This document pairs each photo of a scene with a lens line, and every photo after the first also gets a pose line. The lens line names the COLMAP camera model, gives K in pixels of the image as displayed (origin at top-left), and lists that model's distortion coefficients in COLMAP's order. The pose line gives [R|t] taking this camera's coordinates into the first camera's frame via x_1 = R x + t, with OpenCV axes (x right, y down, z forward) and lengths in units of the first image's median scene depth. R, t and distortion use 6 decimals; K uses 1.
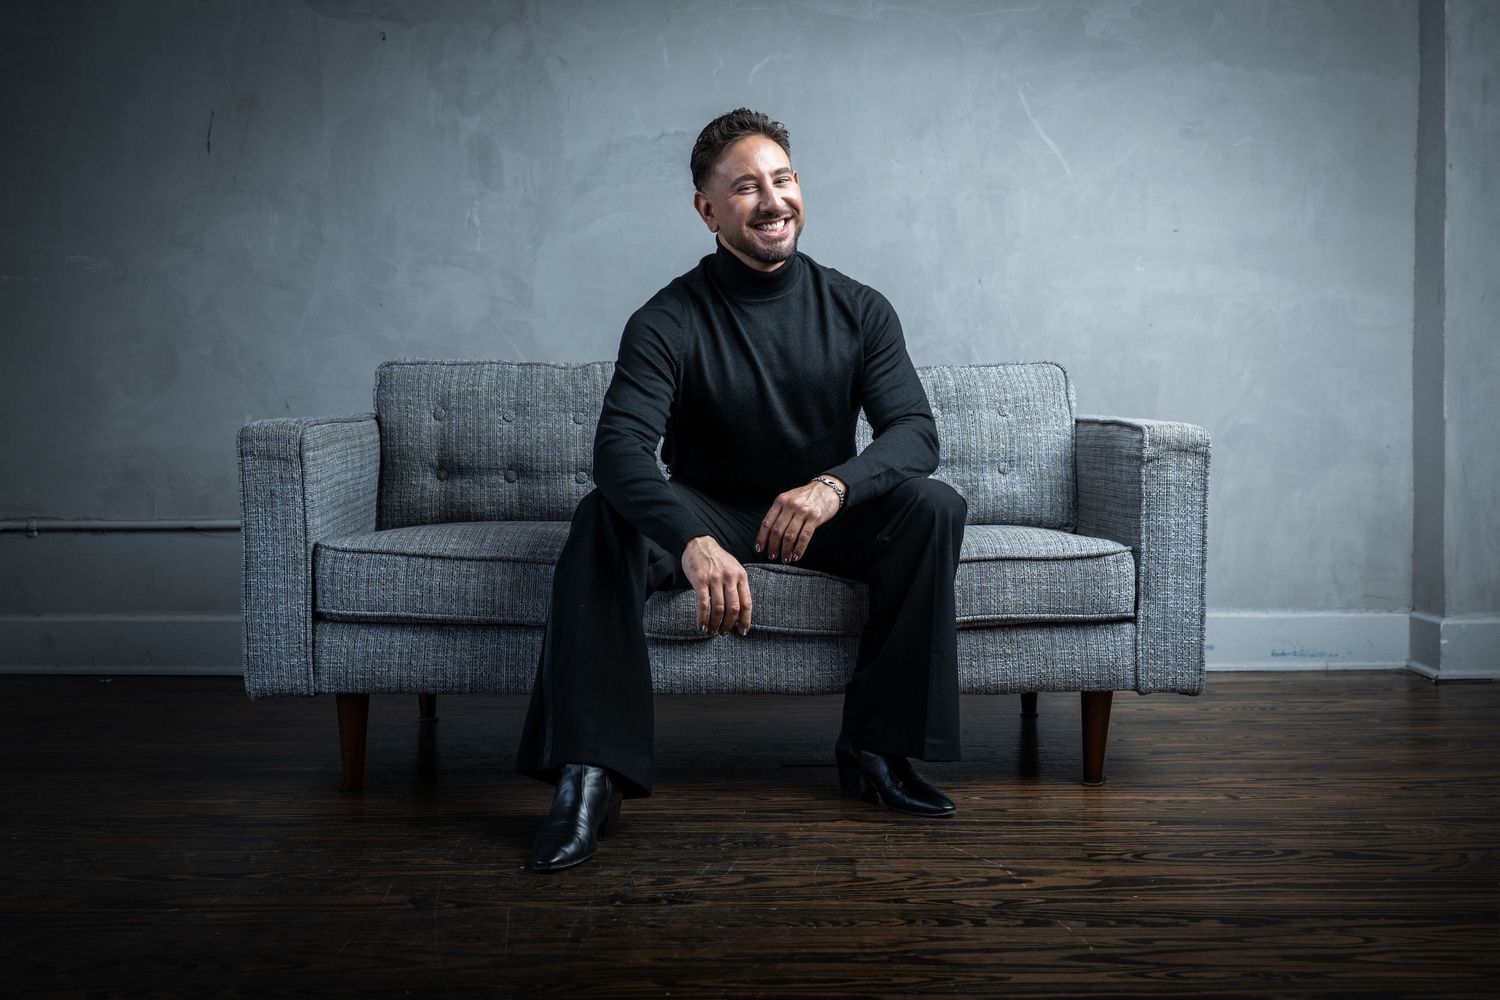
lens RADIAL K [[1563.4, 0, 754.3], [0, 1563.4, 505.2], [0, 0, 1]] dist [-0.018044, 0.000000]
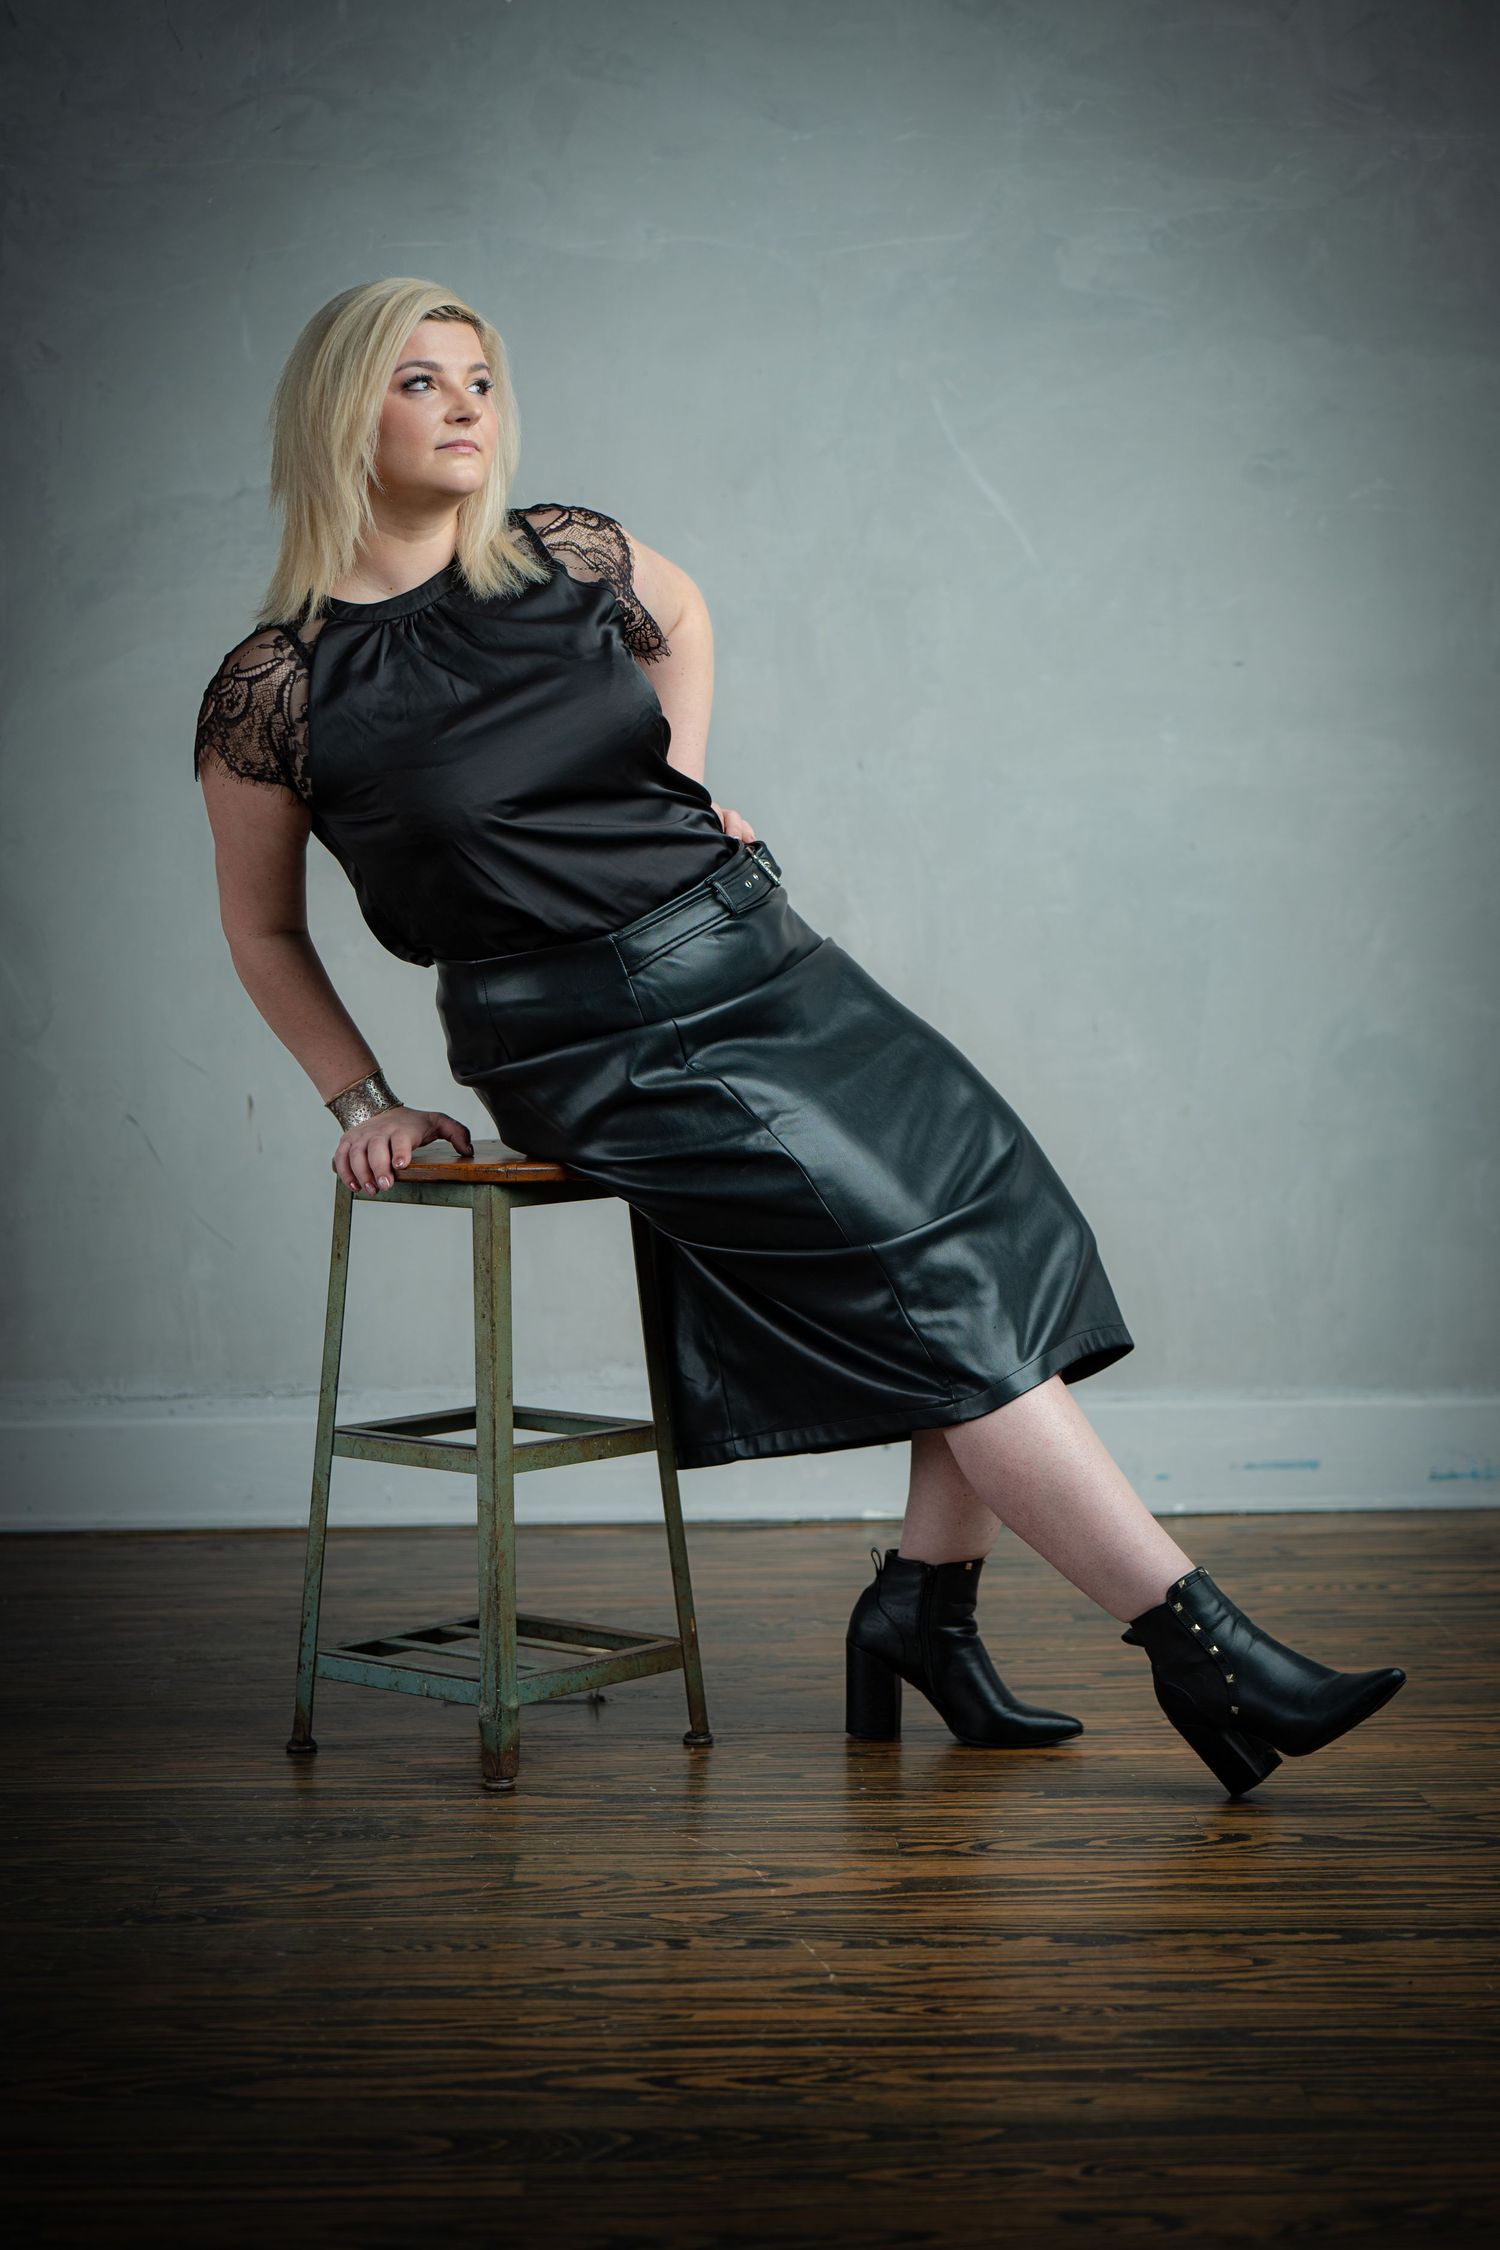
lens RADIAL K [[4523.2, 0, 746.4], [0, 4523.2, 1122.2], [0, 0, 1]] dist [-0.022330, 0.000000]
pose [[0.999882, -0.010163, 0.011481, 0.147768], [0.009657, 0.999013, 0.043349, -0.152119], [-0.011911, -0.043233, 0.998994, -0.842215]]
